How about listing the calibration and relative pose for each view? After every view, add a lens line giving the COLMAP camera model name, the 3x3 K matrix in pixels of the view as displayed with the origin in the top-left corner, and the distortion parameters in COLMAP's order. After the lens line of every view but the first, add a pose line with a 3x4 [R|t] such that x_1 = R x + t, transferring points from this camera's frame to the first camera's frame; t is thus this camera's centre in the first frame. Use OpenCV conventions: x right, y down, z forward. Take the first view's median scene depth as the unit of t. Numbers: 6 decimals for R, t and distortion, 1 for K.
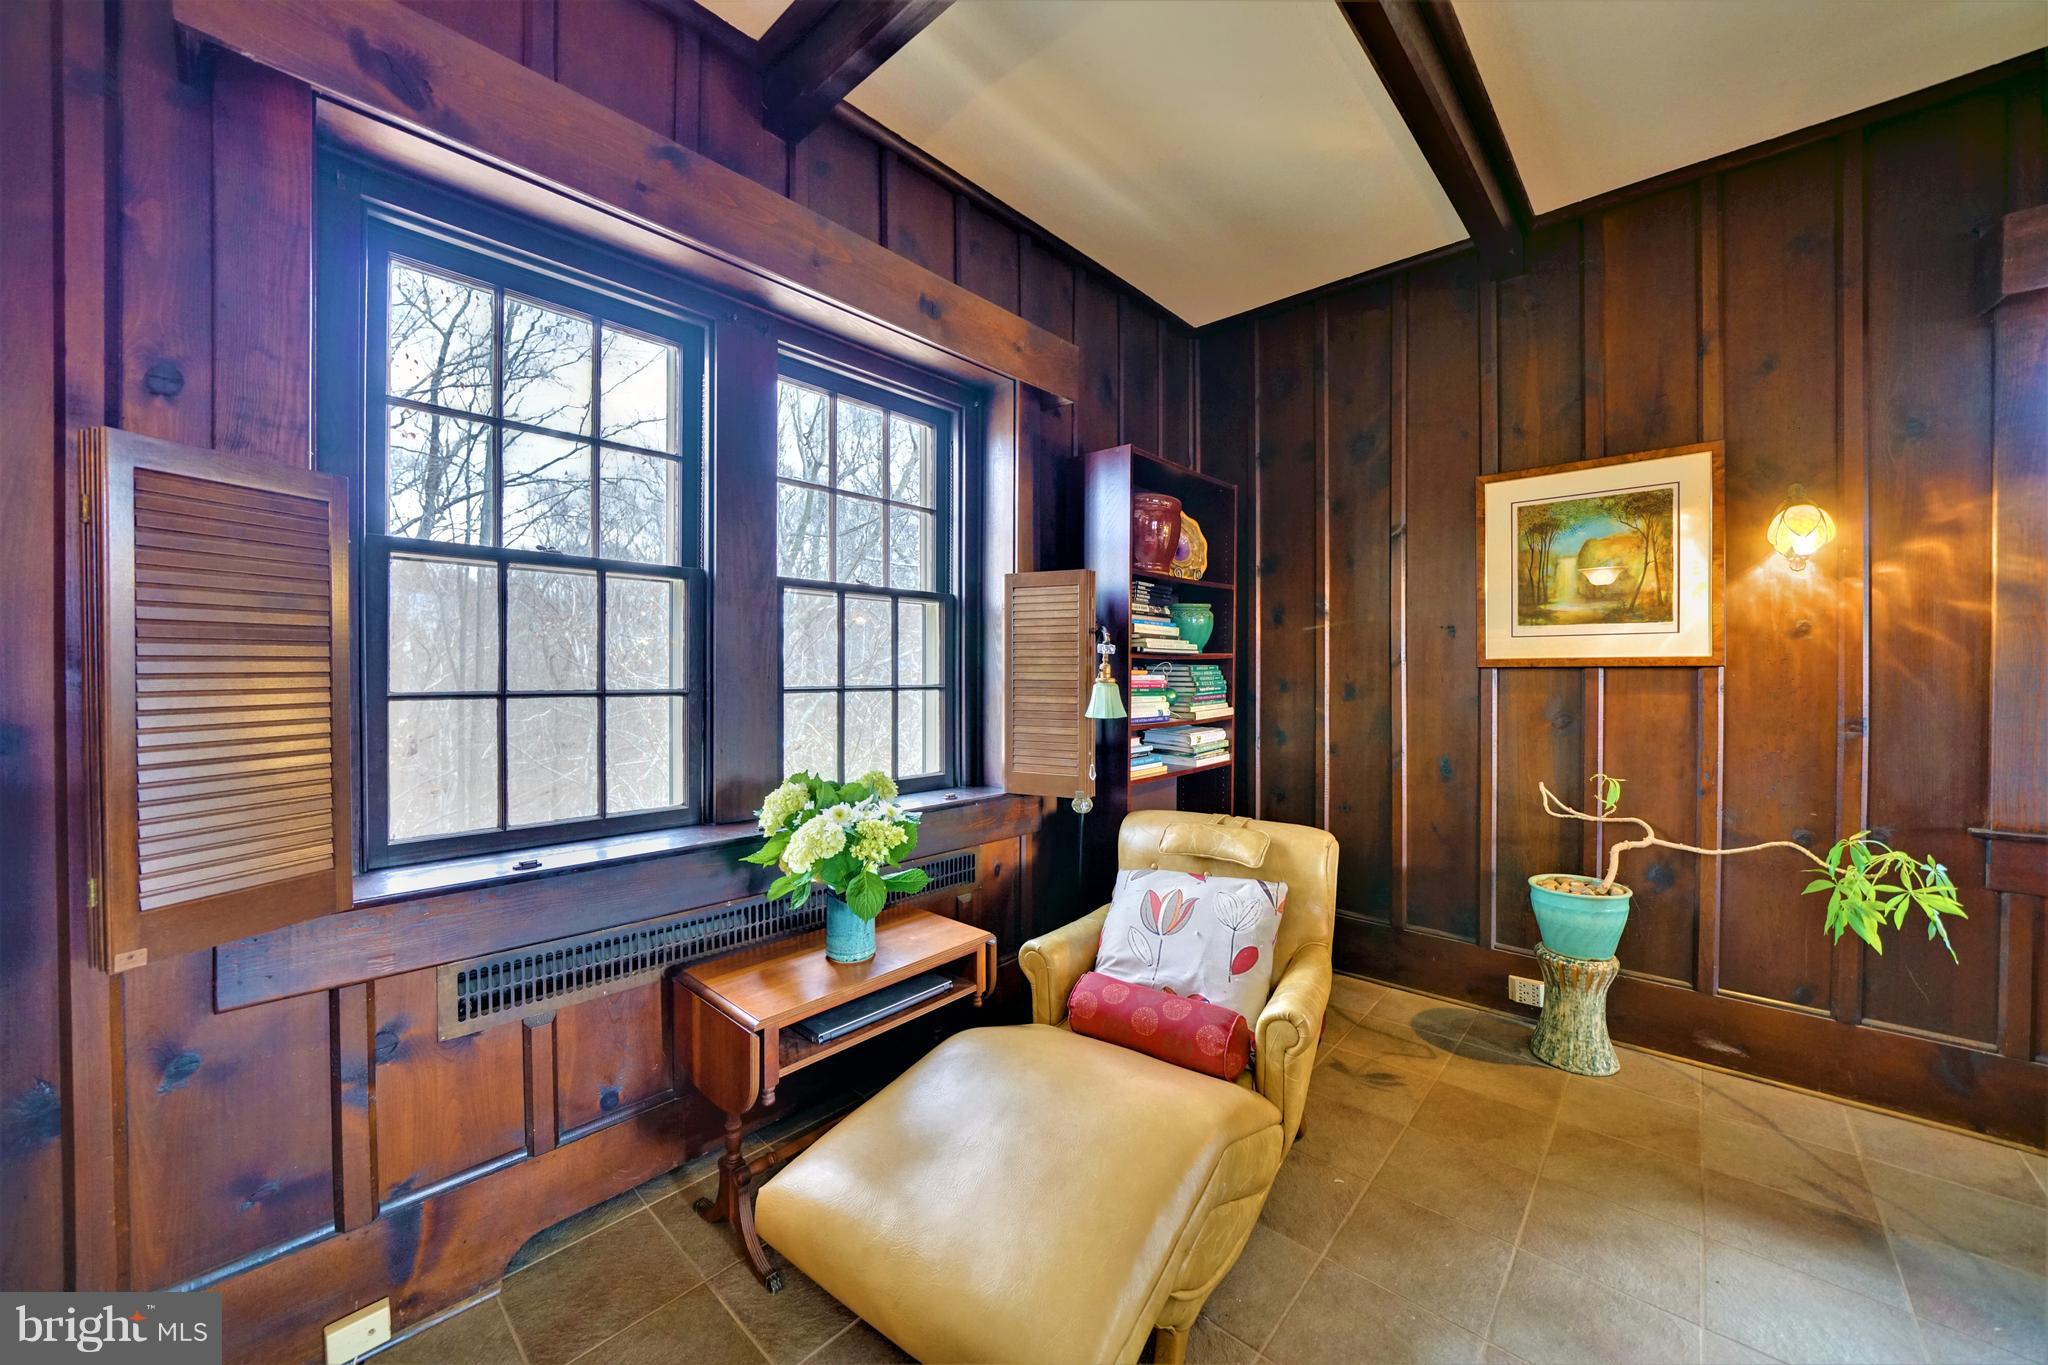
lens RADIAL K [[759.8, 0, 1025.8], [0, 759.8, 678.1], [0, 0, 1]] dist [0.000816, 0.000084]
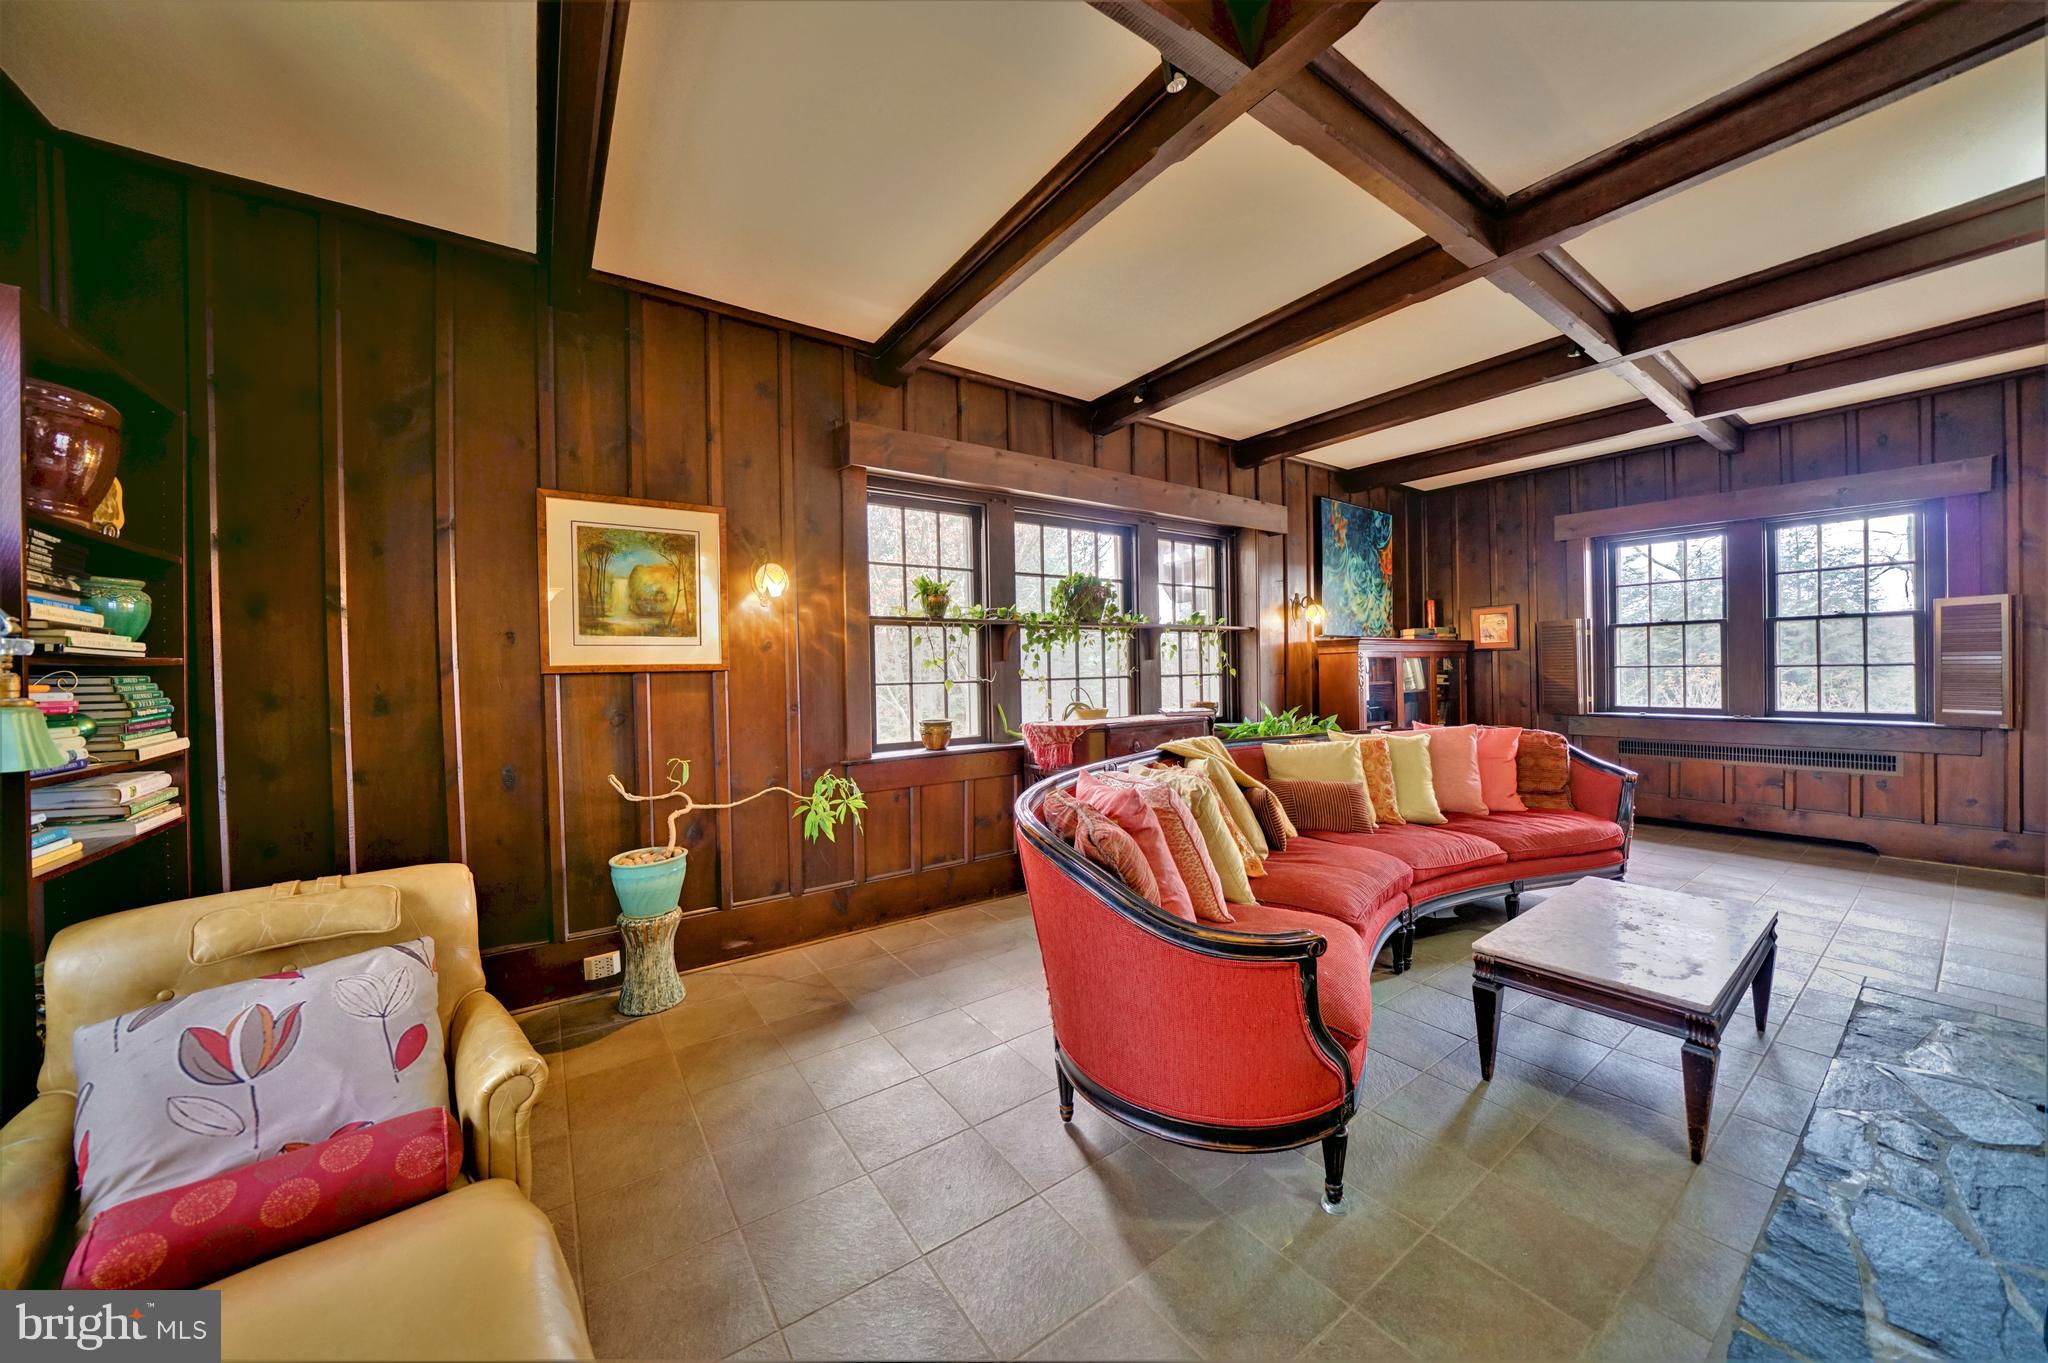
lens RADIAL K [[723.4, 0, 1017.4], [0, 723.4, 678.0], [0, 0, 1]] dist [-0.001537, 0.000030]
pose [[0.242366, -0.015156, 0.970066, -0.227078], [0.028762, 0.999551, 0.008430, 0.001752], [-0.969758, 0.025858, 0.242694, 0.162238]]
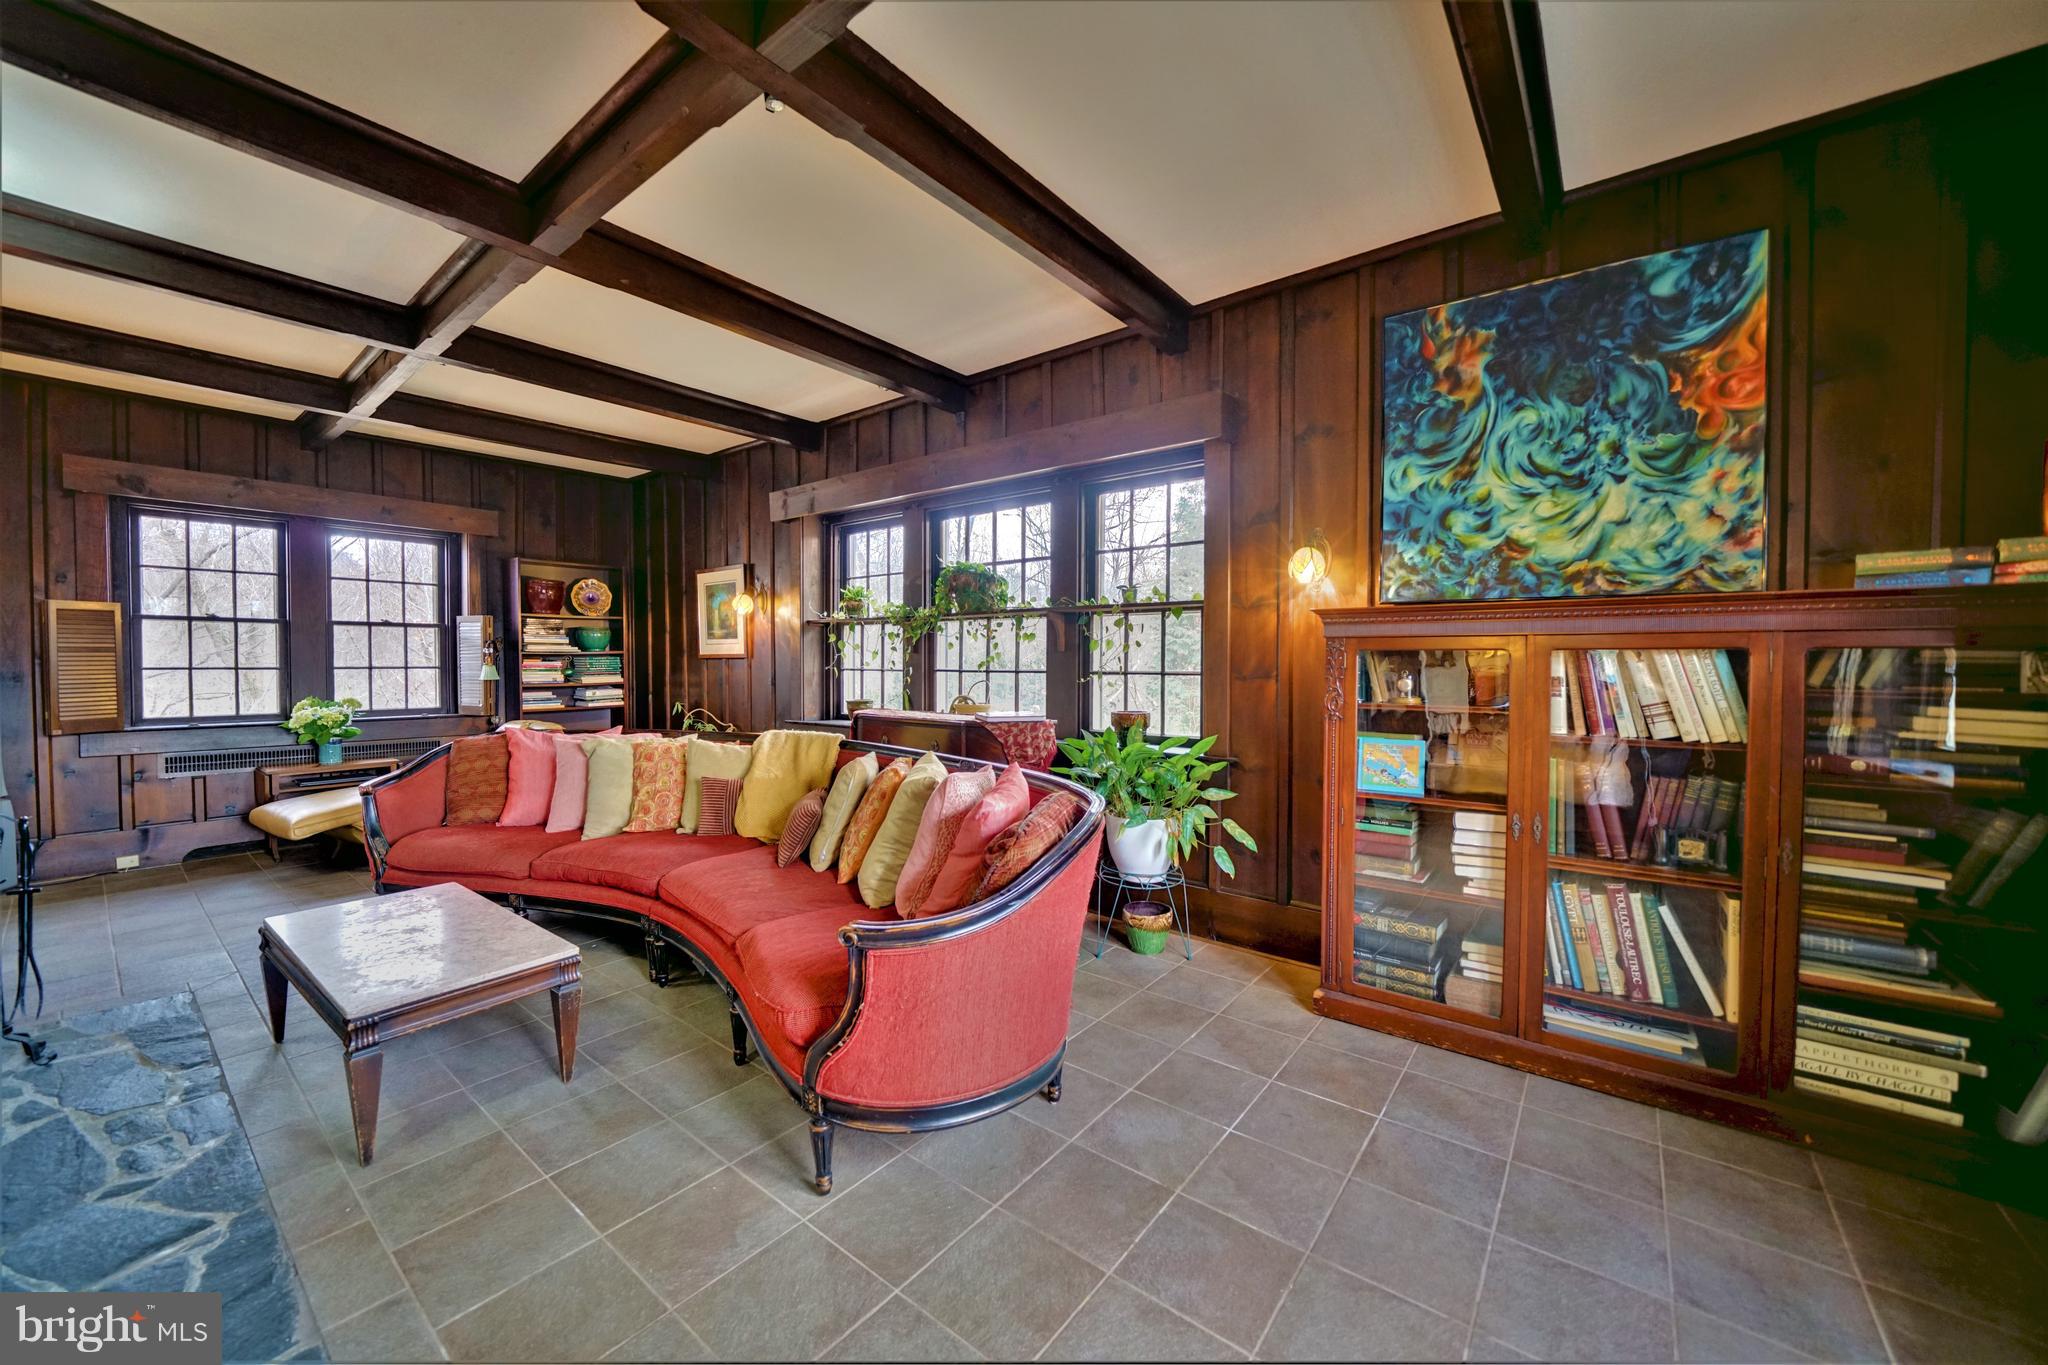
lens RADIAL K [[766.8, 0, 1016.8], [0, 766.8, 678.8], [0, 0, 1]] dist [-0.002634, -0.000299]
pose [[0.999271, -0.000917, 0.038168, 1.624154], [0.000343, 0.999887, 0.015050, 0.013725], [-0.038178, -0.015026, 0.999158, -1.393170]]
